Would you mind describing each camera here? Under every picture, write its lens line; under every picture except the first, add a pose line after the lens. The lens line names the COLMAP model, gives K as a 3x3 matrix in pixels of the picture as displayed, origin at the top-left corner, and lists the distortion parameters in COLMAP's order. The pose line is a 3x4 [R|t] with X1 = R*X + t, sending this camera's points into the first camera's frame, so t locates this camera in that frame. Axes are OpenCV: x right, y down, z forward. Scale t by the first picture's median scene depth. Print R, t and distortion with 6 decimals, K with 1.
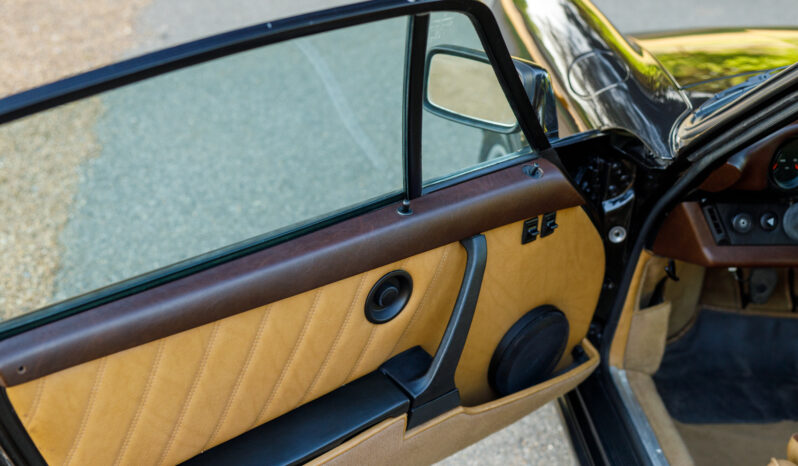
lens RADIAL K [[1131.8, 0, 399.0], [0, 1131.8, 233.0], [0, 0, 1]] dist [0.005084, 0.006044]
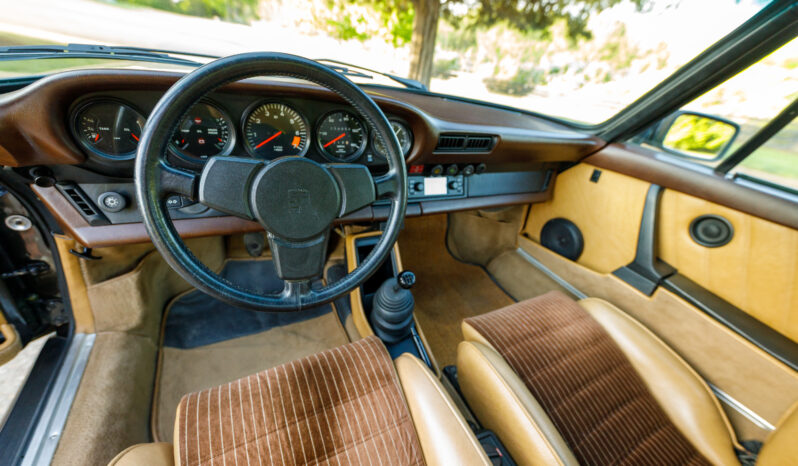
lens RADIAL K [[312.1, 0, 403.2], [0, 312.1, 234.7], [0, 0, 1]] dist [0.003089, -0.000008]
pose [[0.927435, -0.107746, 0.358128, 0.423332], [0.084279, 0.993181, 0.080554, 0.018808], [-0.364365, -0.044526, 0.930191, 0.618608]]
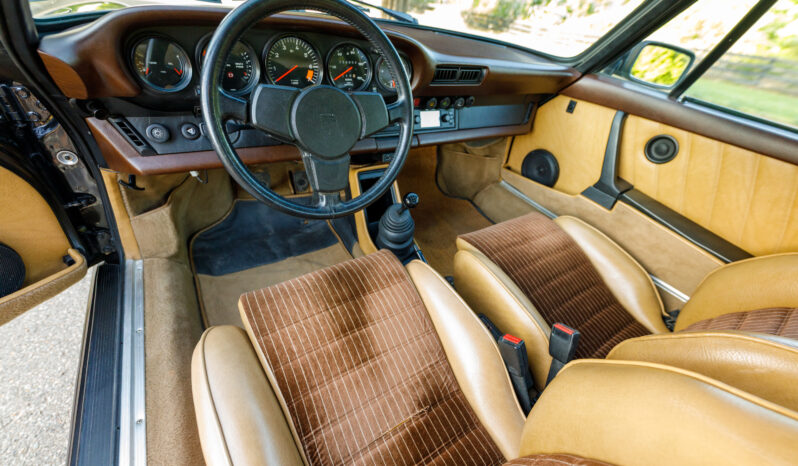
lens RADIAL K [[315.1, 0, 403.1], [0, 315.1, 237.7], [0, 0, 1]] dist [0.000431, -0.000066]
pose [[0.896761, -0.209766, 0.389637, 0.364786], [0.120789, 0.963105, 0.240499, 0.044461], [-0.425710, -0.168606, 0.889013, 0.567557]]
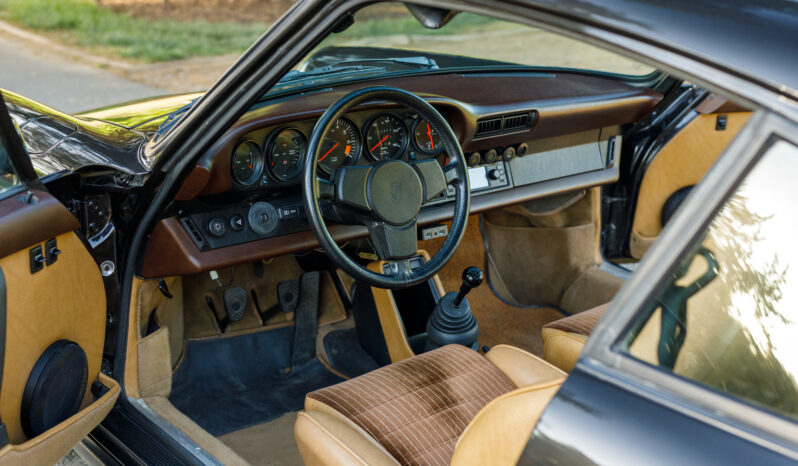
lens RADIAL K [[1131.8, 0, 399.0], [0, 1131.8, 233.0], [0, 0, 1]] dist [0.005084, 0.006044]
pose [[0.839526, -0.193219, 0.507802, -0.111041], [0.263315, 0.962225, -0.069201, 0.116978], [-0.475249, 0.191808, 0.858690, -0.045006]]
